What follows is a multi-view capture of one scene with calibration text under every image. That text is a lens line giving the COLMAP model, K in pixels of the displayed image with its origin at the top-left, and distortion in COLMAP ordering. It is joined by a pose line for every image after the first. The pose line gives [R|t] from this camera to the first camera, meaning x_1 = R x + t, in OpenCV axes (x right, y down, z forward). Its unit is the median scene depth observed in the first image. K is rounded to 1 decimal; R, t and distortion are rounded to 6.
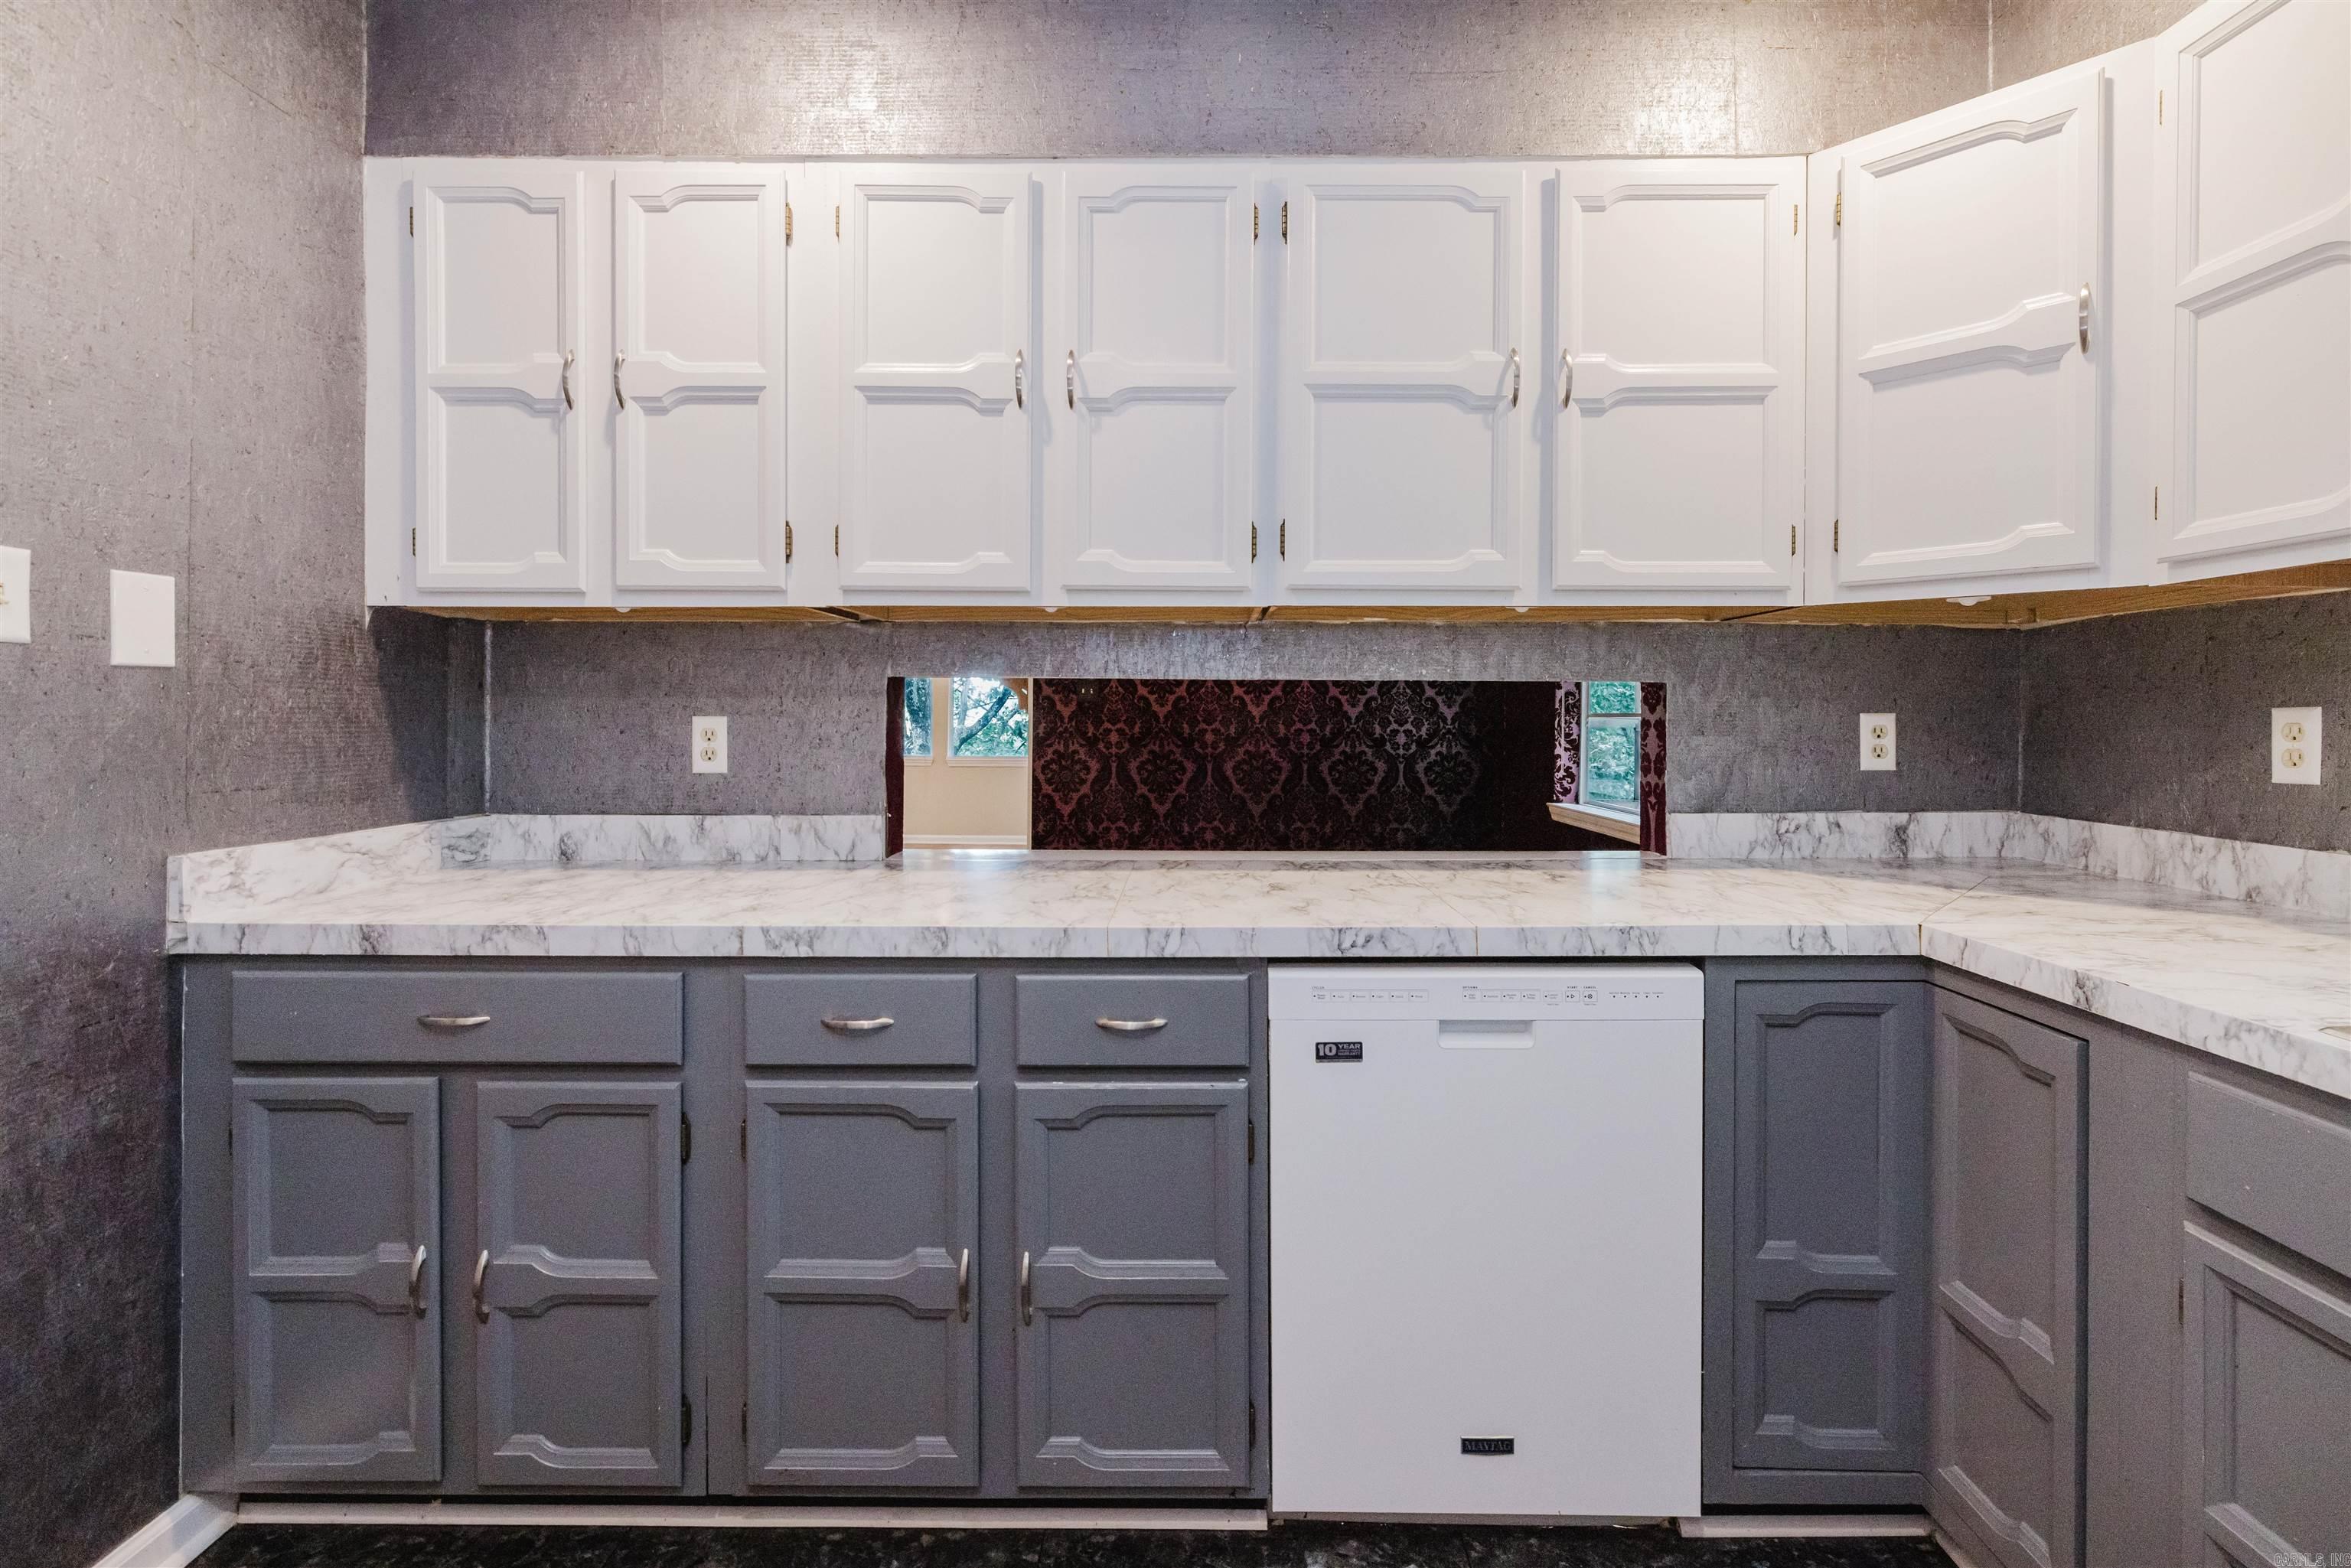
lens RADIAL K [[995.6, 0, 1200.1], [0, 995.6, 720.0], [0, 0, 1]] dist [-0.000239, 0.000313]
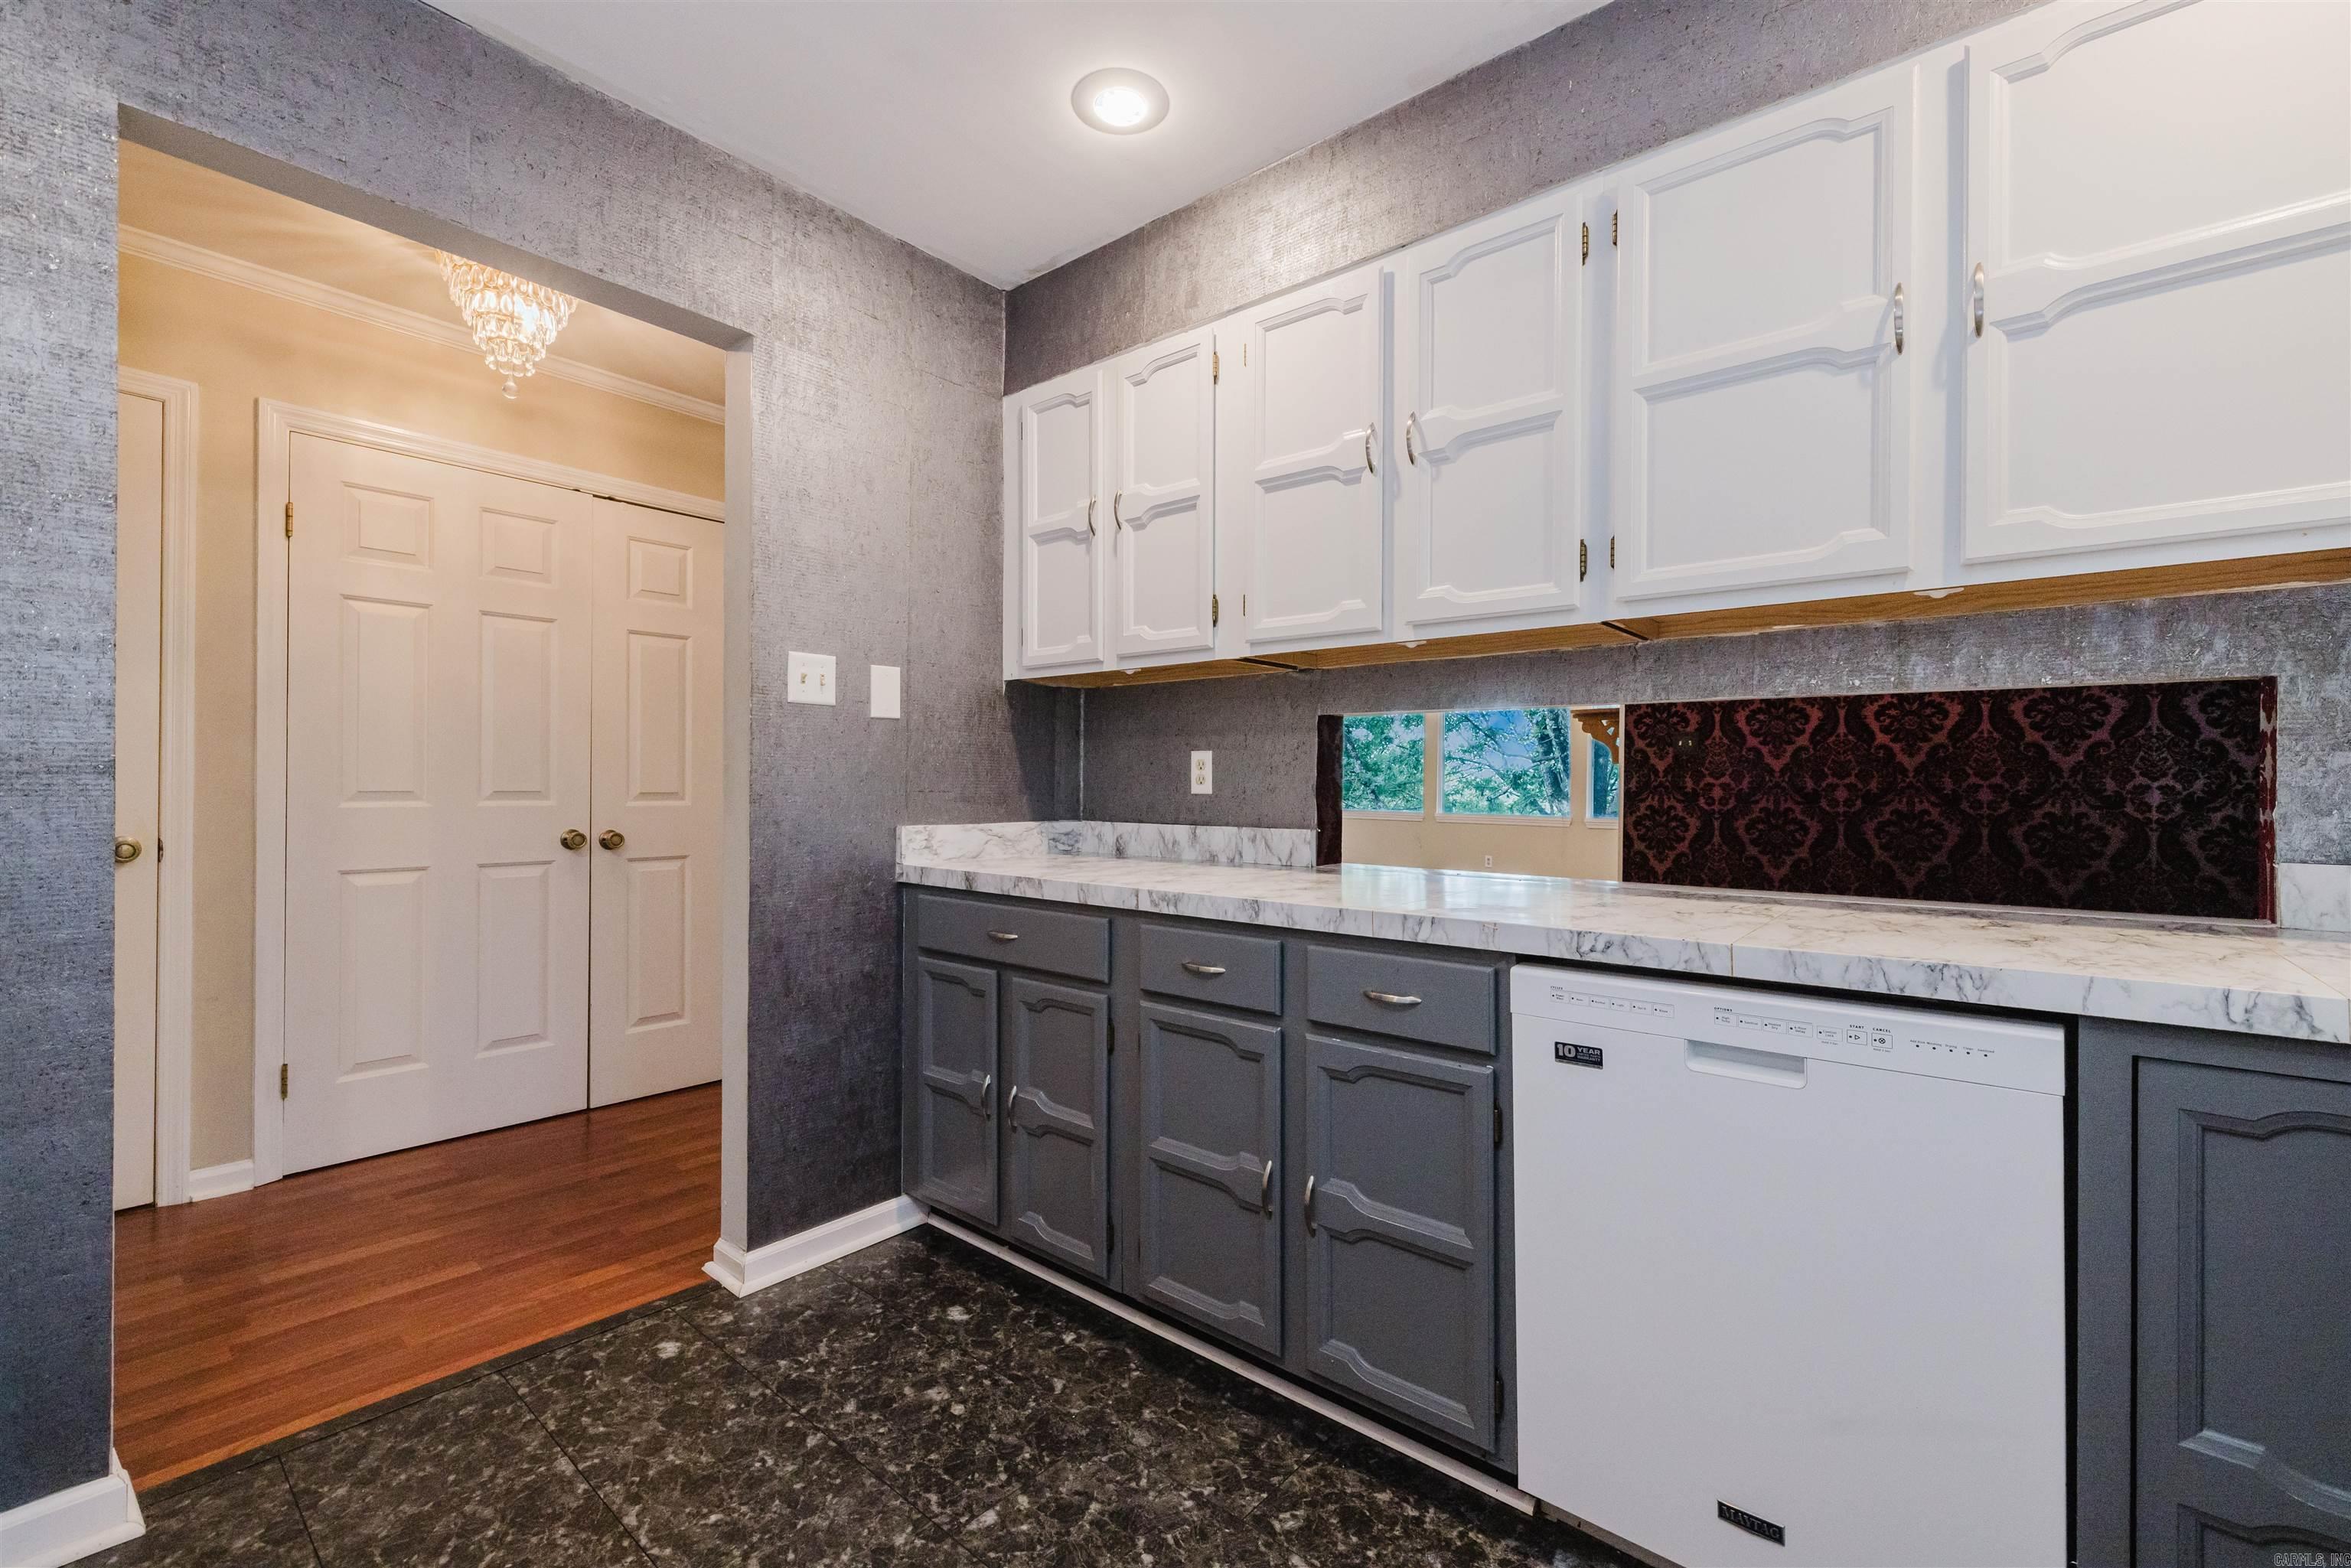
lens RADIAL K [[995.6, 0, 1185.4], [0, 995.6, 783.0], [0, 0, 1]] dist [-0.000239, 0.000313]
pose [[0.768058, 0.000564, -0.640380, 0.395105], [-0.005920, 0.999963, -0.006219, 0.055493], [0.640353, 0.008568, 0.768033, -0.023714]]
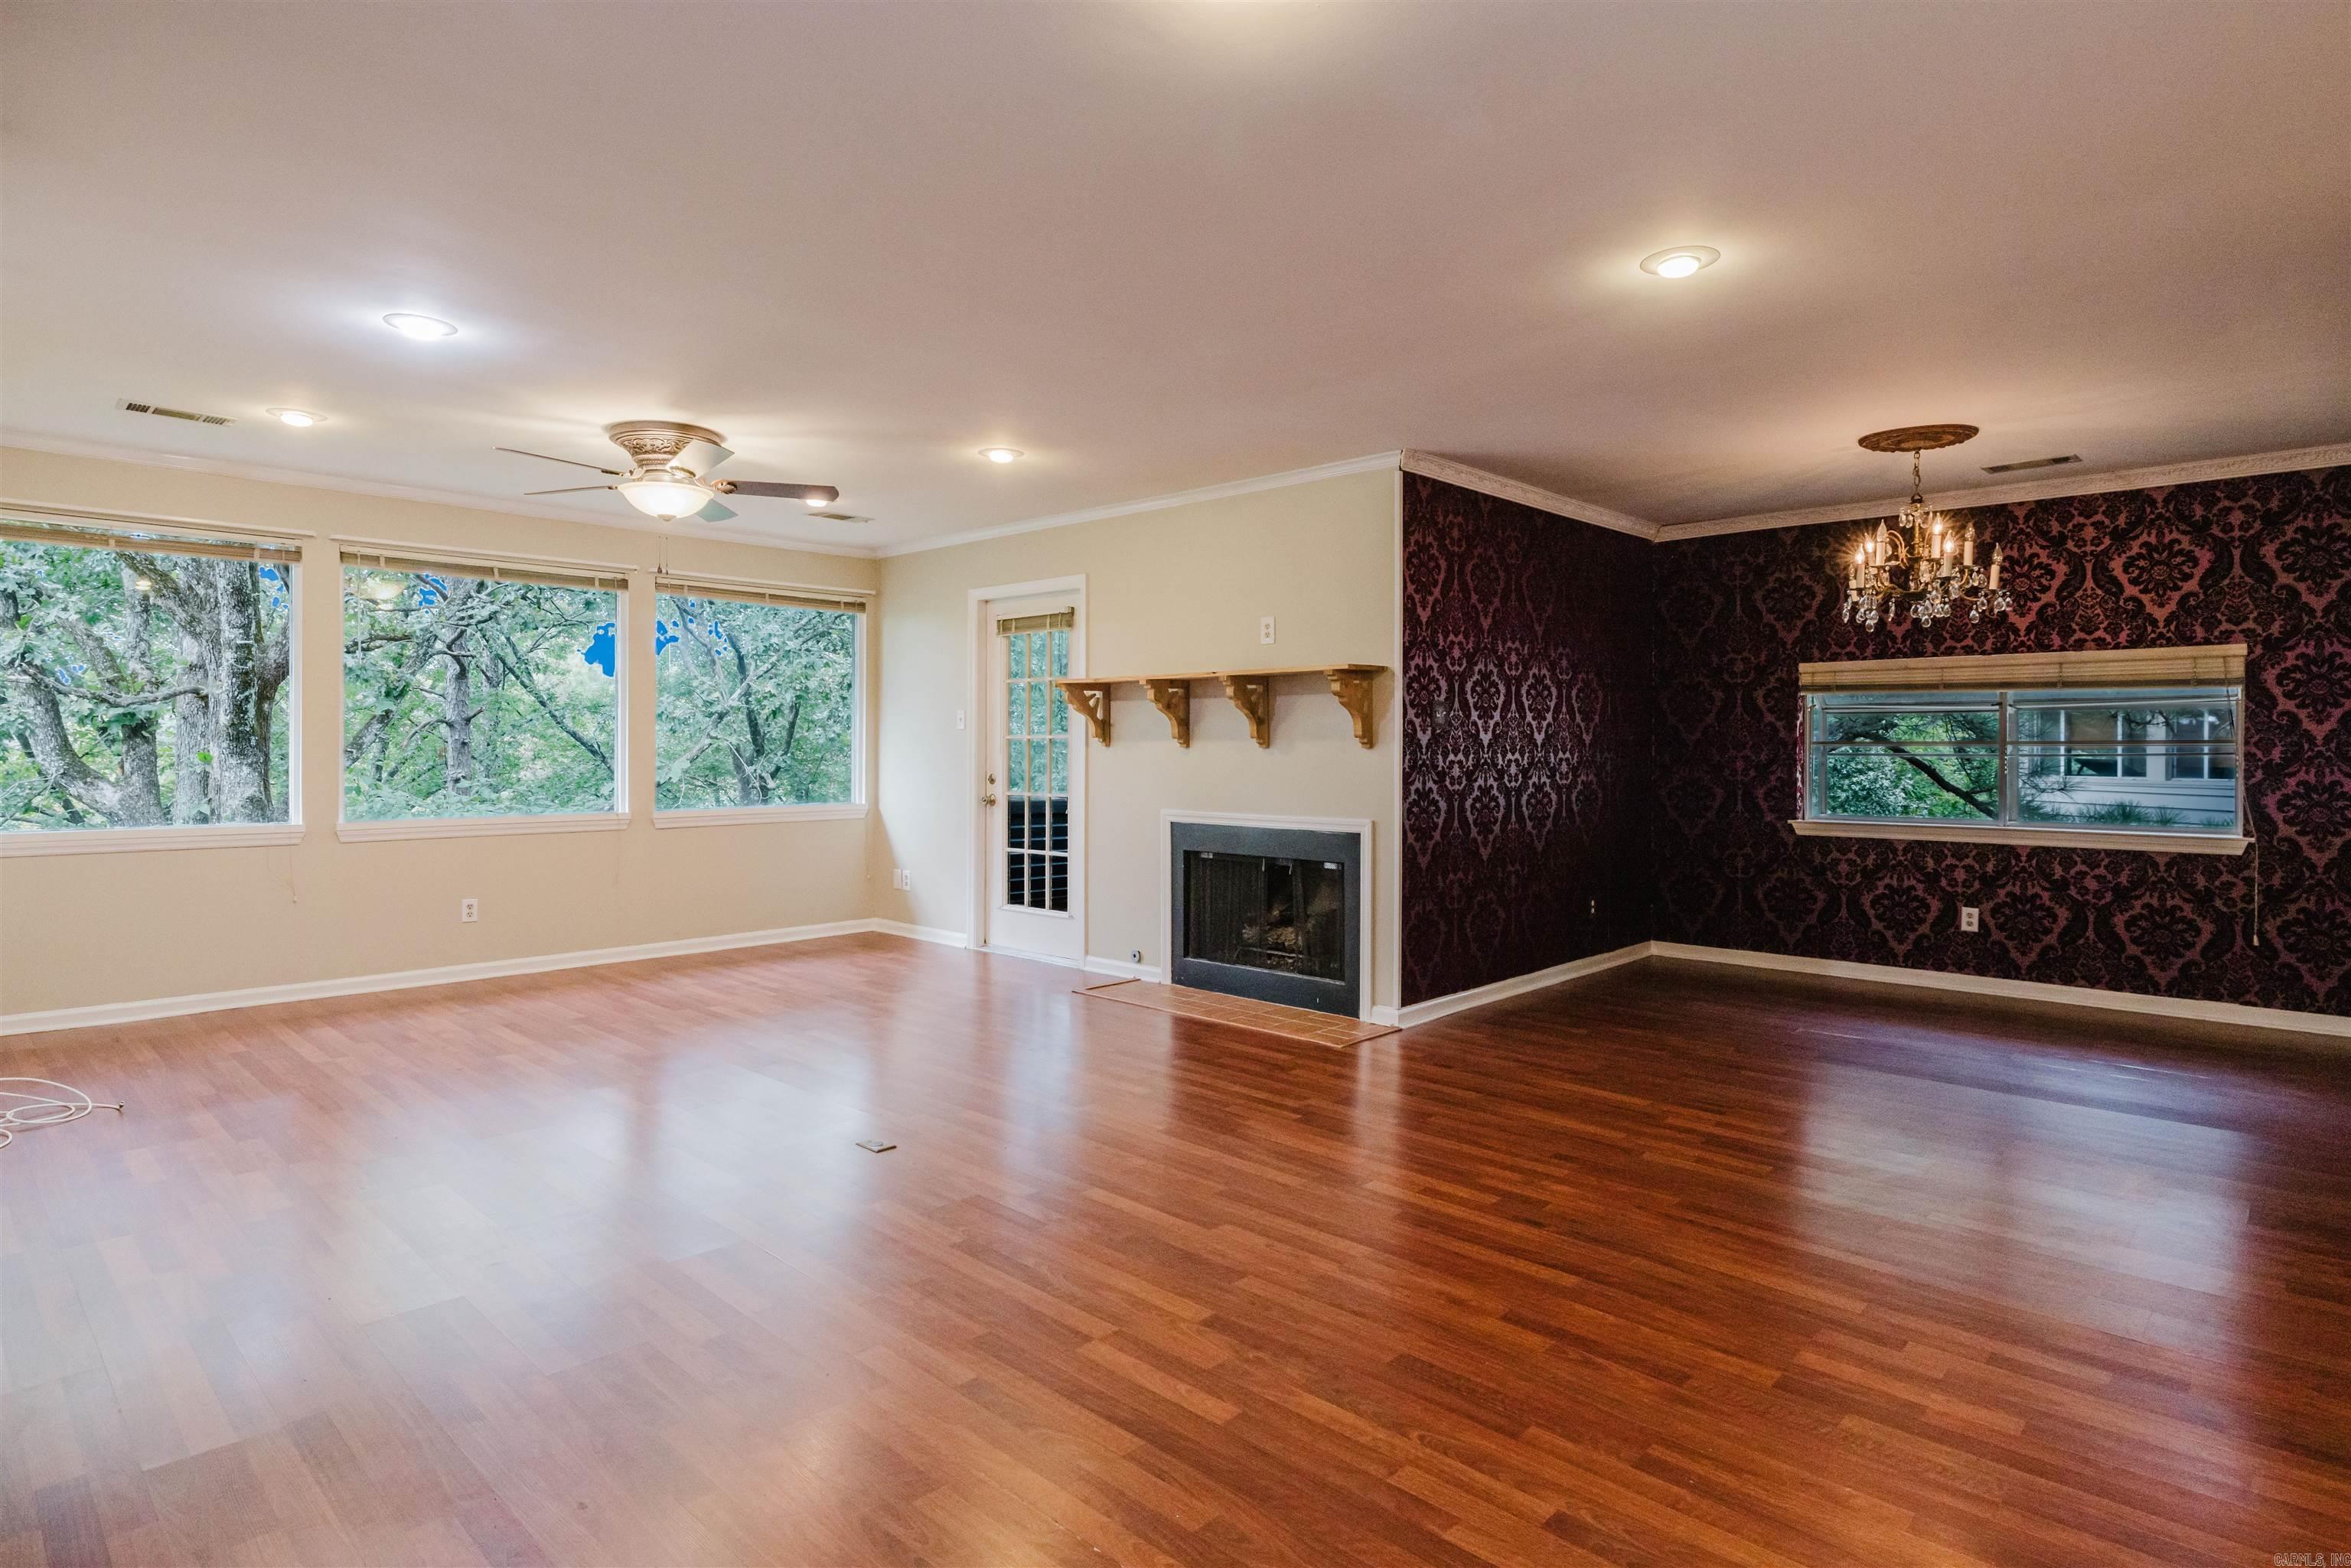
lens RADIAL K [[1240.3, 0, 1175.7], [0, 1240.3, 748.5], [0, 0, 1]] dist [-0.002962, 0.001770]
pose [[0.684010, -0.008697, 0.729421, -3.034847], [0.003866, 0.999958, 0.008296, -0.032034], [-0.729462, -0.002855, 0.684015, 1.425091]]
